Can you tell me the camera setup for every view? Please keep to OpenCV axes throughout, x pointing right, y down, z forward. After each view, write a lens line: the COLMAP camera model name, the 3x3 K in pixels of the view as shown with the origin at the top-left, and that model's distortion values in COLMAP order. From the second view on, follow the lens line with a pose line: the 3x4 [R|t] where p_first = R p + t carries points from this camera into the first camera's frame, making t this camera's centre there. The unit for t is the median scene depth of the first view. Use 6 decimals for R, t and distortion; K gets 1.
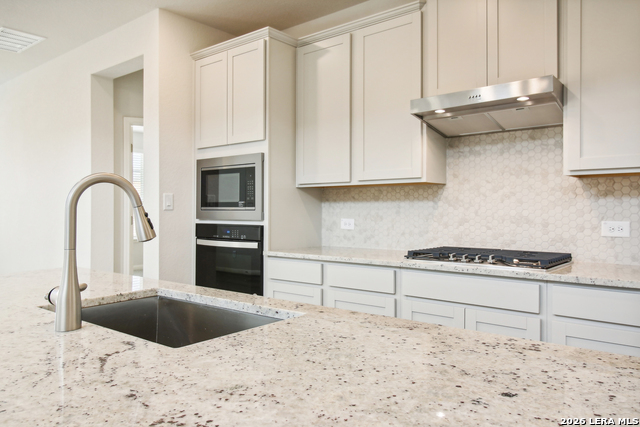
lens RADIAL K [[480.5, 0, 320.0], [0, 480.5, 213.5], [0, 0, 1]] dist [0.002015, 0.000732]
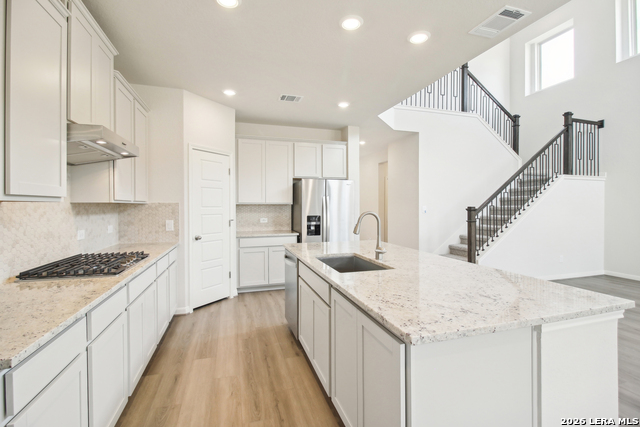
lens RADIAL K [[302.9, 0, 322.7], [0, 302.9, 207.0], [0, 0, 1]] dist [0.016012, 0.000200]
pose [[-0.842177, 0.001334, 0.539200, -0.477834], [0.008458, 0.999907, 0.010738, -0.050350], [-0.539136, 0.013604, -0.842109, 1.088409]]
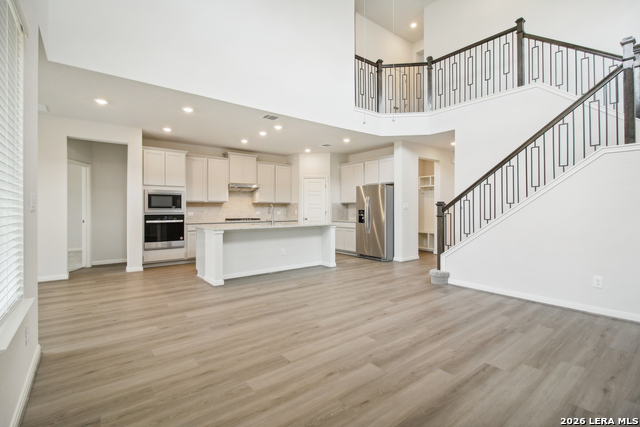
lens RADIAL K [[302.9, 0, 322.7], [0, 302.9, 207.0], [0, 0, 1]] dist [0.016012, 0.000200]
pose [[0.204675, 0.009968, 0.978779, -1.890020], [0.008446, 0.999893, -0.011949, 0.009942], [-0.978794, 0.010713, 0.204569, -0.290717]]
